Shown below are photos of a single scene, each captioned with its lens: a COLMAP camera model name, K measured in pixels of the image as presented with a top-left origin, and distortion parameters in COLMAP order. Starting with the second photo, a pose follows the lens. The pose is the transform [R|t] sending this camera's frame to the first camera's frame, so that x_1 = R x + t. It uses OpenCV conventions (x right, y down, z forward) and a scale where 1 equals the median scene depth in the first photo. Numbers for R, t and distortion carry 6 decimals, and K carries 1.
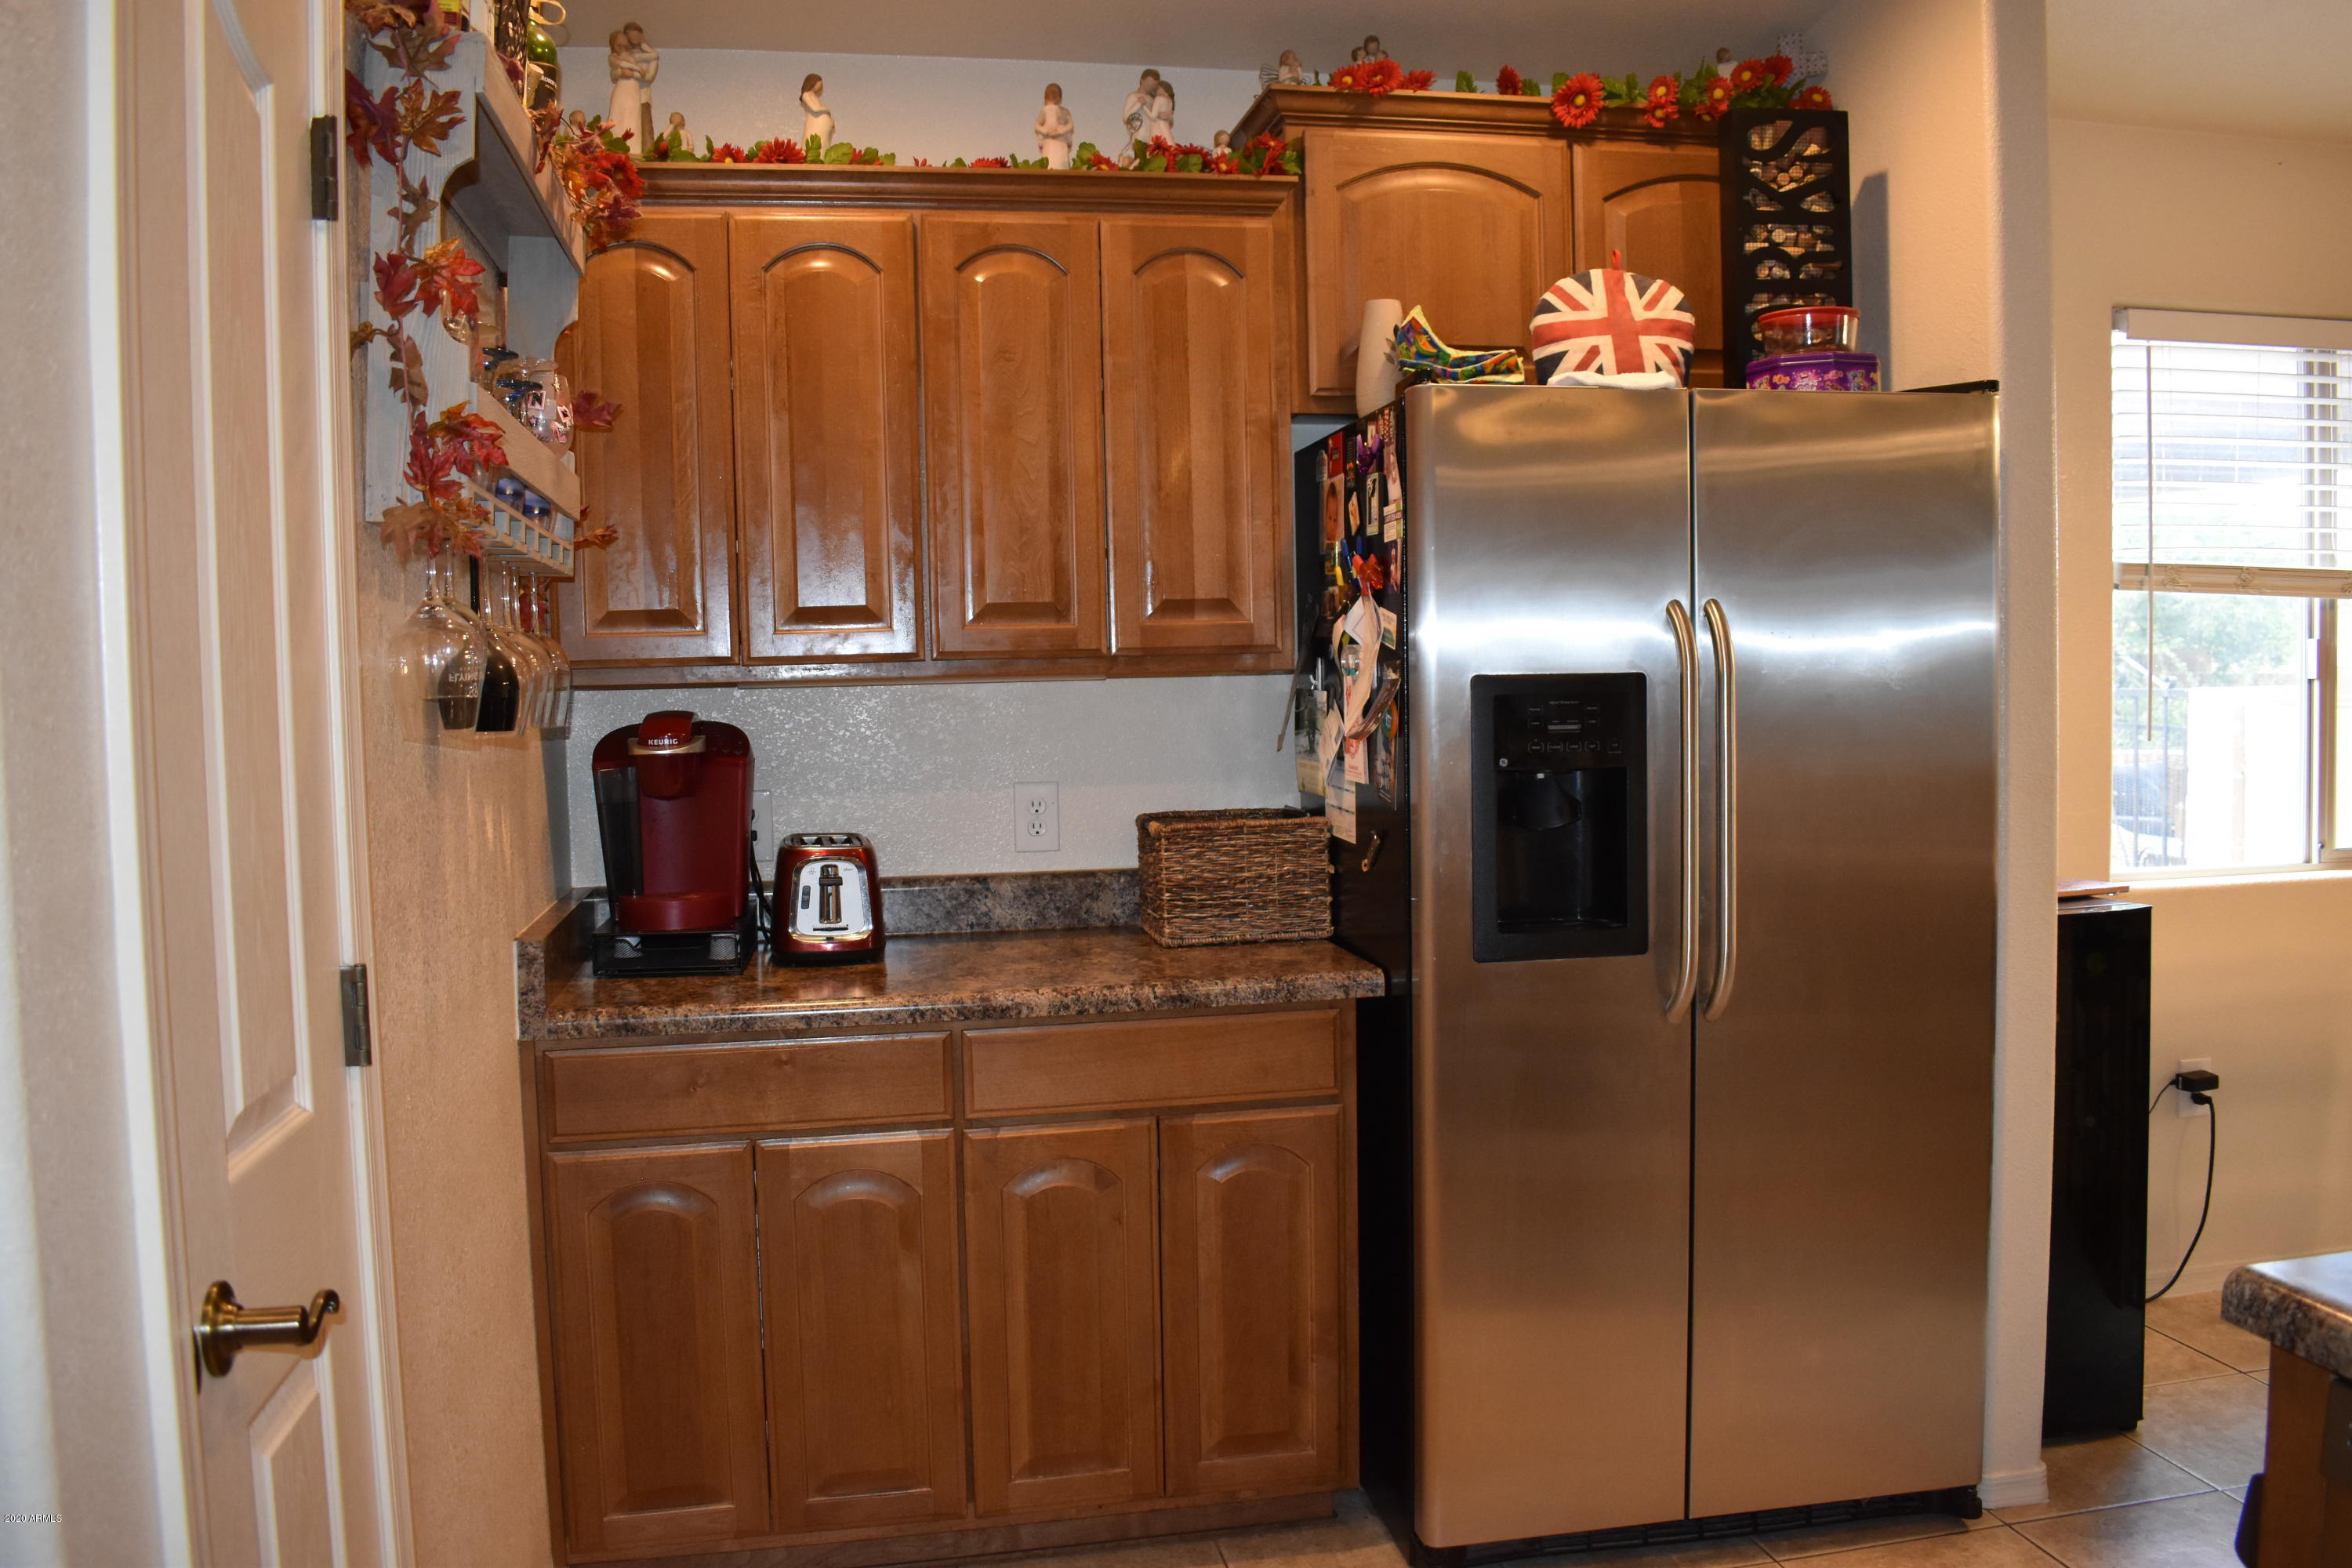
lens RADIAL K [[1848.7, 0, 1182.0], [0, 1848.7, 787.7], [0, 0, 1]] dist [-0.098459, 0.019297]
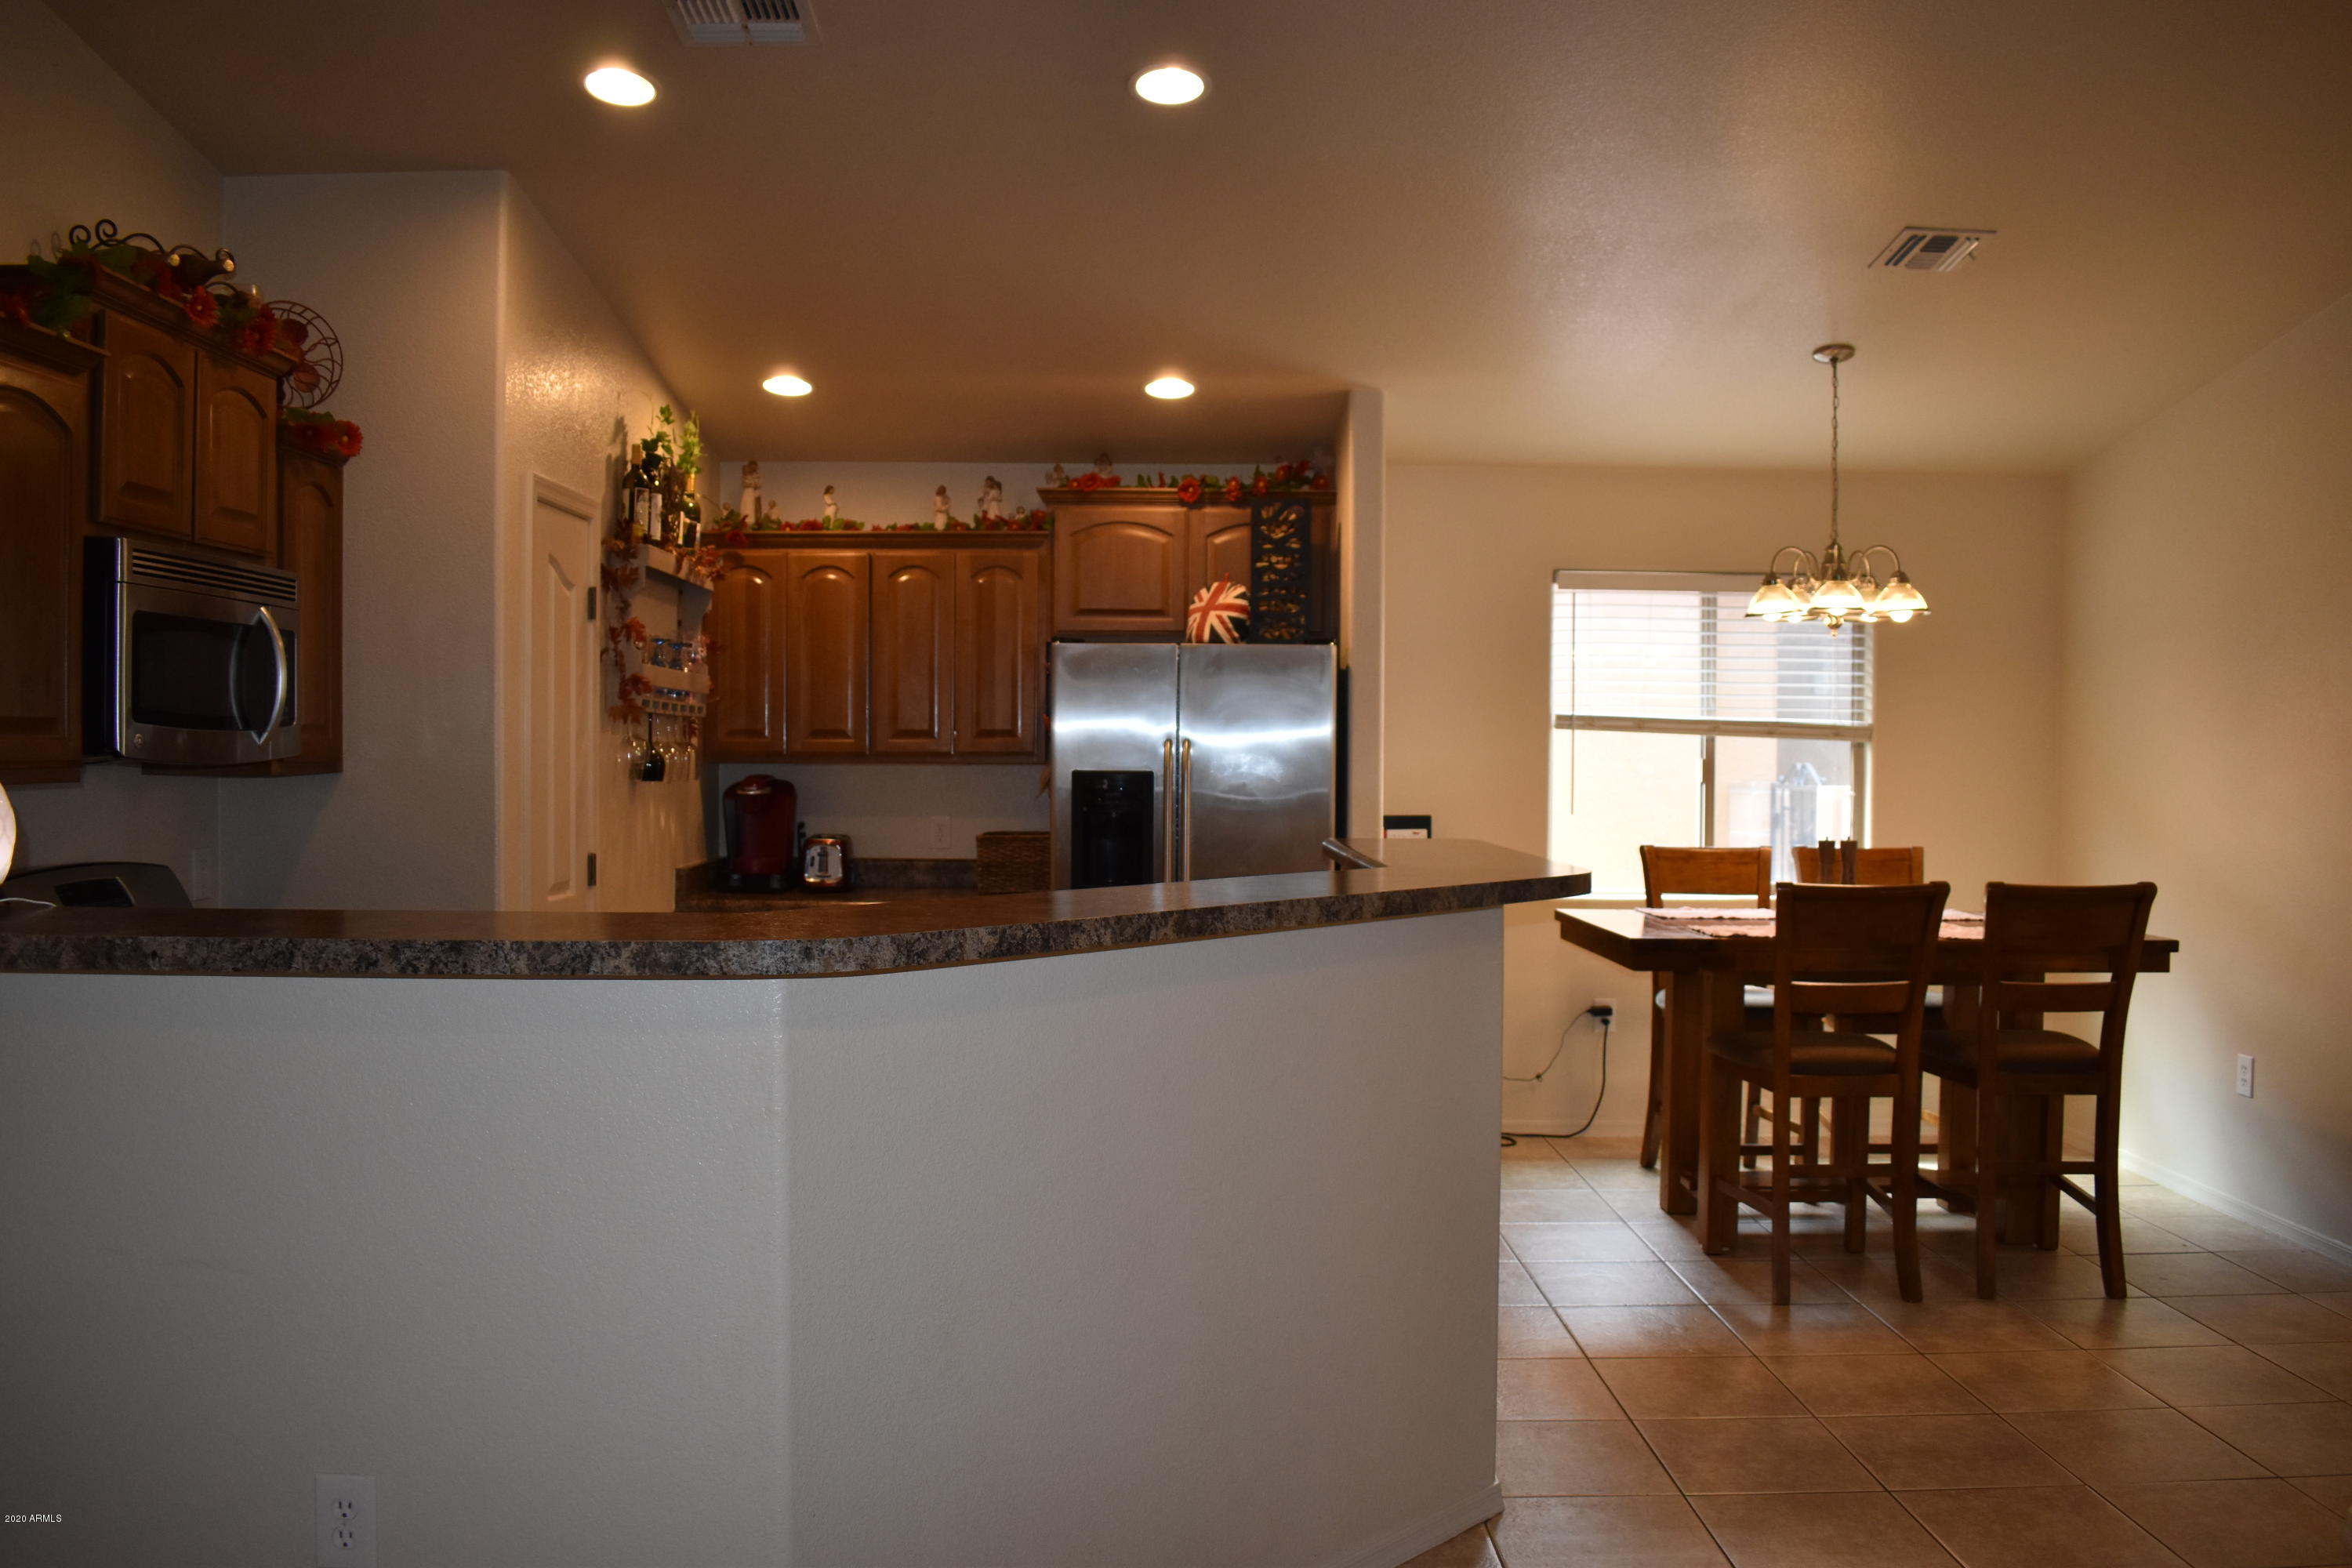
lens RADIAL K [[1848.7, 0, 1182.0], [0, 1848.7, 787.7], [0, 0, 1]] dist [-0.098459, 0.019297]
pose [[0.982706, 0.031959, -0.182392, 0.631263], [-0.038551, 0.998721, -0.032709, 0.026701], [0.181113, 0.039175, 0.982682, -1.088833]]
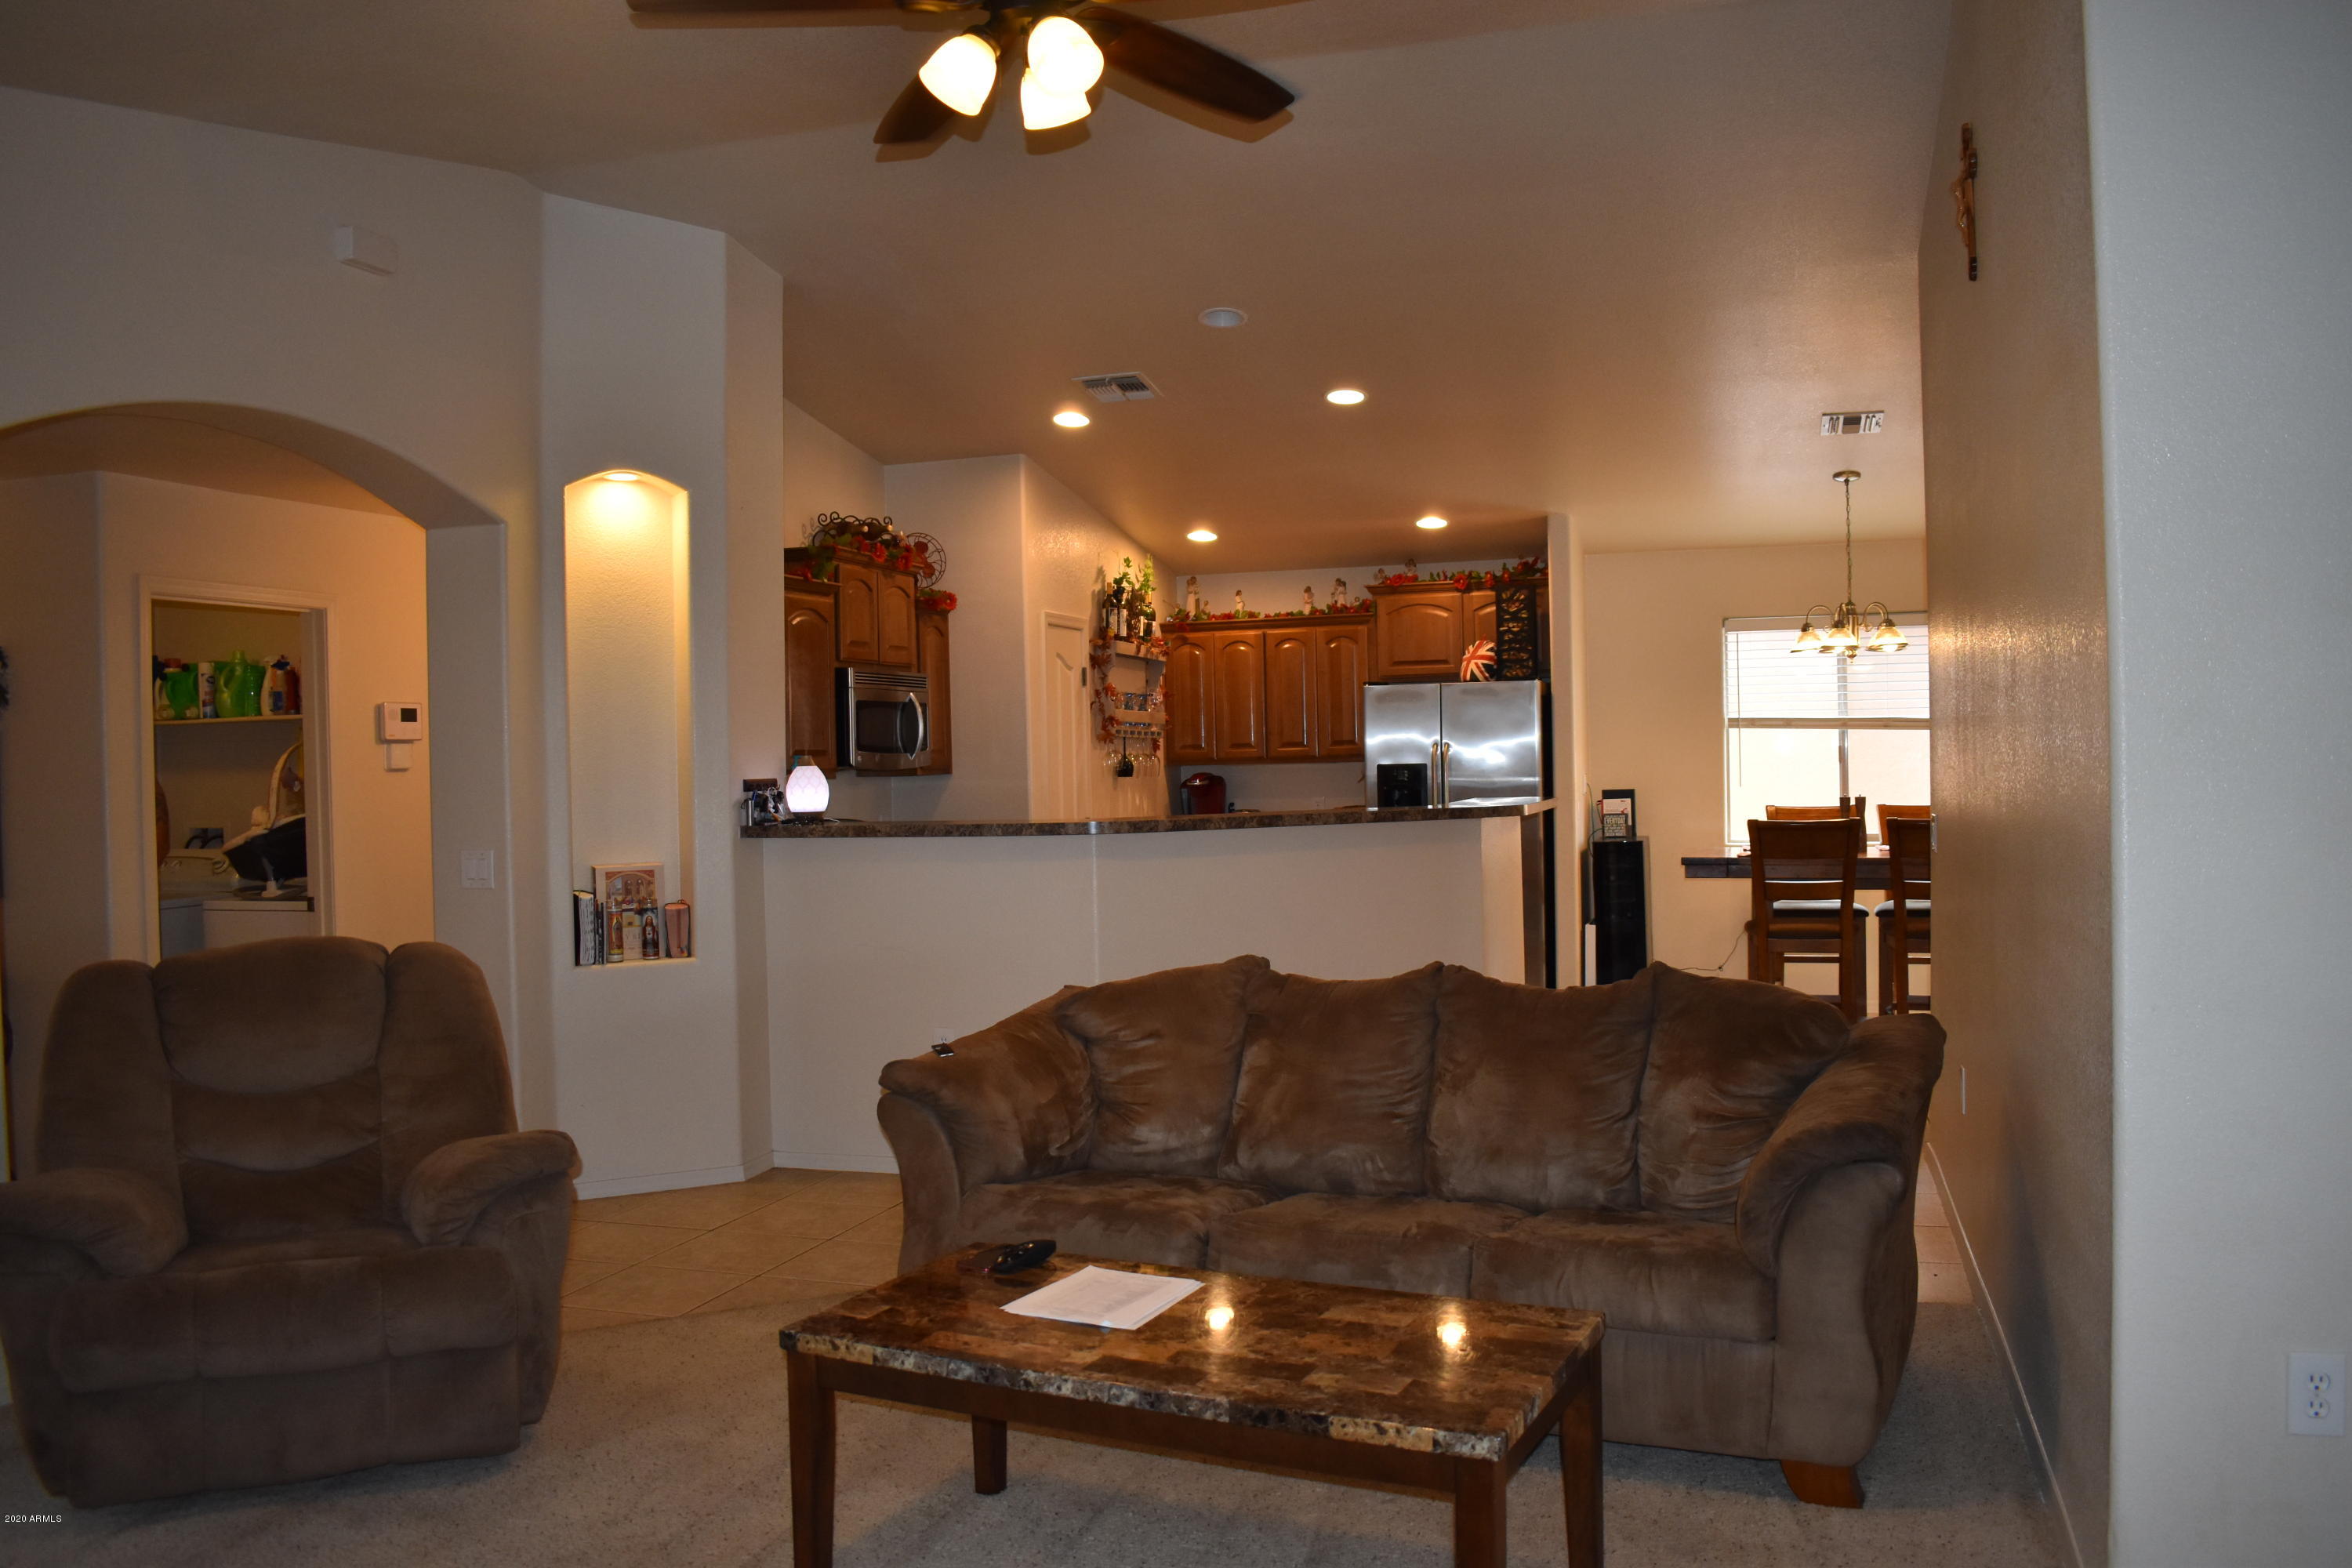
lens RADIAL K [[1848.7, 0, 1182.0], [0, 1848.7, 787.7], [0, 0, 1]] dist [-0.098459, 0.019297]
pose [[0.873161, 0.009851, -0.487332, 1.436337], [-0.025771, 0.999330, -0.025974, 0.081148], [0.486750, 0.035239, 0.872830, -2.141105]]
